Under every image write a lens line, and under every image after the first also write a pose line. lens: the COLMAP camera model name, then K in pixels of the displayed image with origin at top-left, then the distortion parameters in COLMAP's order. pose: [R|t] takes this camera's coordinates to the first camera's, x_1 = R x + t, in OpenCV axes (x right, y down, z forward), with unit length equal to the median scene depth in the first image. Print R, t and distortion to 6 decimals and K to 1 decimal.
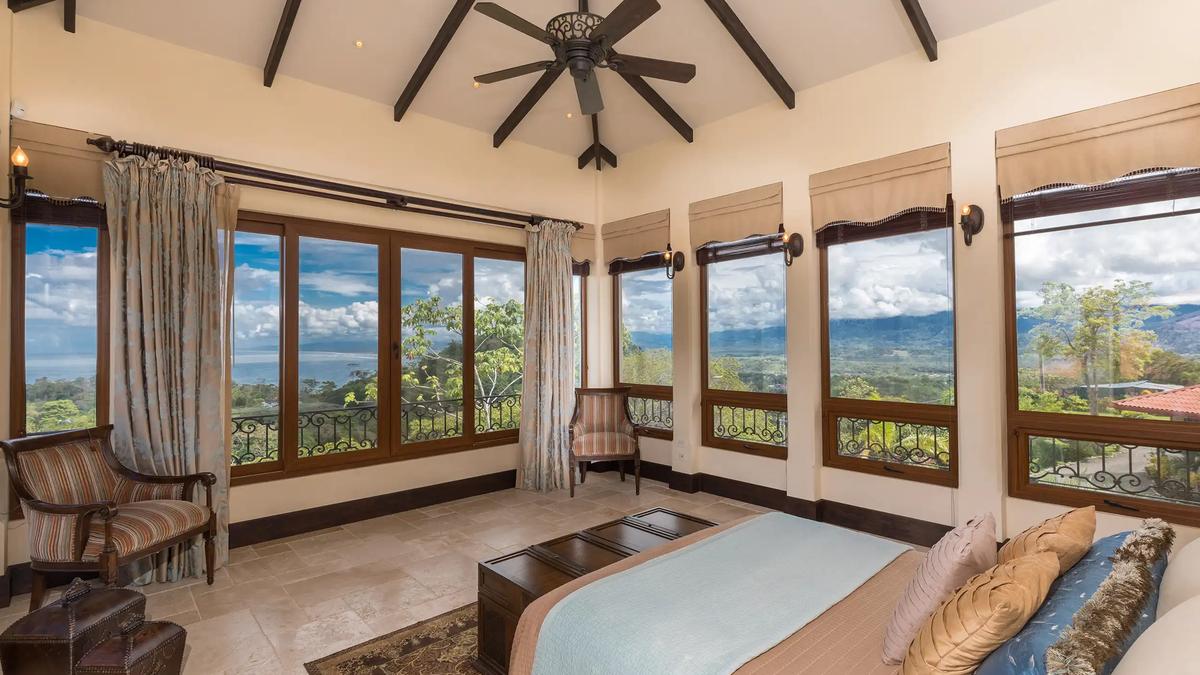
lens RADIAL K [[594.3, 0, 607.7], [0, 594.3, 329.6], [0, 0, 1]] dist [-0.000978, -0.000158]
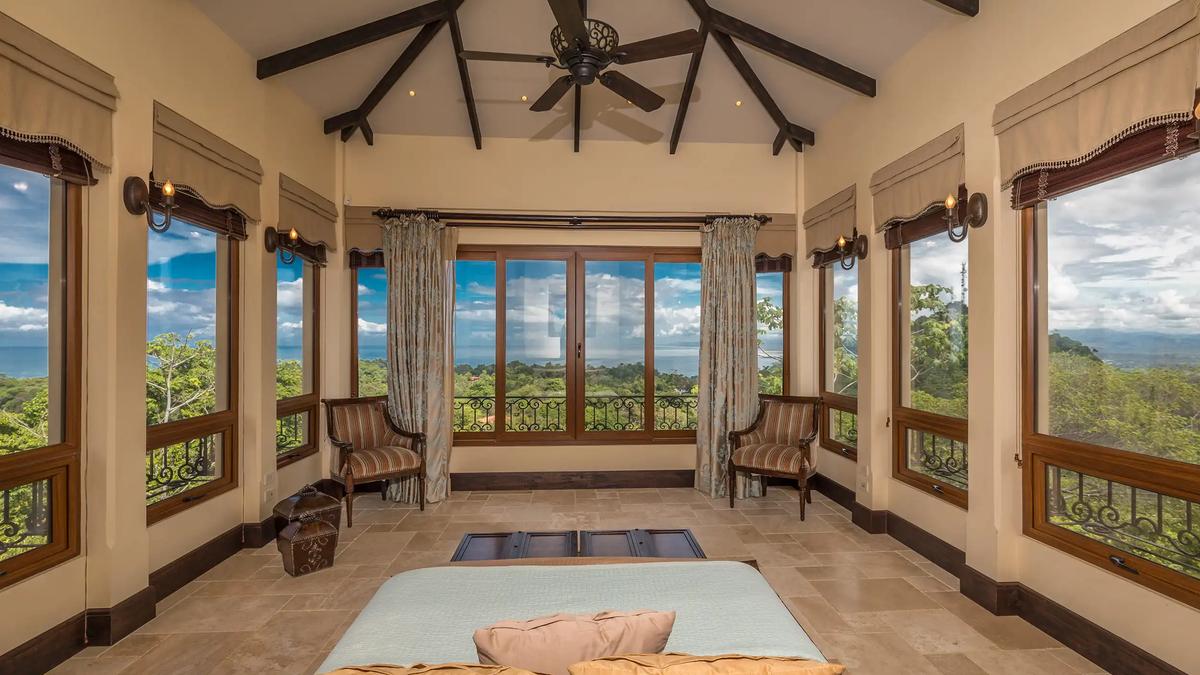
lens RADIAL K [[571.3, 0, 600.0], [0, 571.3, 337.5], [0, 0, 1]] dist [0.000478, -0.000210]
pose [[0.746618, 0.004803, -0.665236, 0.423781], [0.007137, 0.999859, 0.015229, -0.005863], [0.665215, -0.016118, 0.746478, 0.196758]]
